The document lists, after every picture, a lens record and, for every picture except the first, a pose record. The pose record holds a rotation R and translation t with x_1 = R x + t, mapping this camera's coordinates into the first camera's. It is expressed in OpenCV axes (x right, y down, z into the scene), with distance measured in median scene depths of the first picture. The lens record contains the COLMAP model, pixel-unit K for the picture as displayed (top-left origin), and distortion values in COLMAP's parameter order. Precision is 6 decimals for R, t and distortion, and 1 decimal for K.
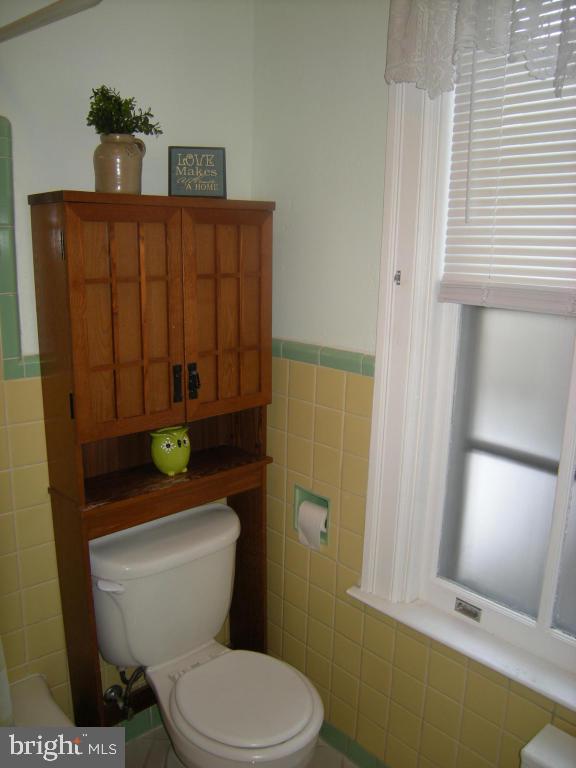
lens RADIAL K [[644.3, 0, 285.8], [0, 644.3, 383.3], [0, 0, 1]] dist [-0.113795, 0.045262]
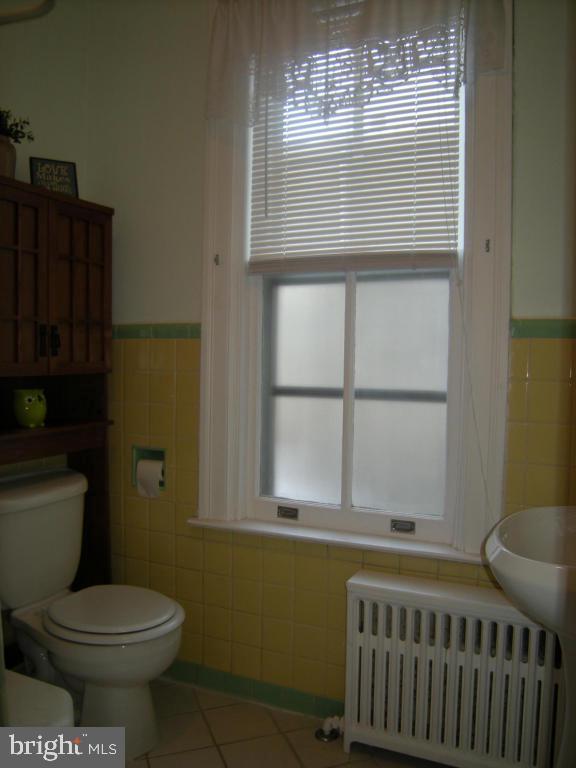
lens RADIAL K [[644.3, 0, 288.7], [0, 644.3, 384.4], [0, 0, 1]] dist [-0.113795, 0.045262]
pose [[0.923437, -0.022448, 0.383092, -0.193903], [0.087904, 0.984118, -0.154224, 0.293316], [-0.373546, 0.176092, 0.910744, -0.220324]]
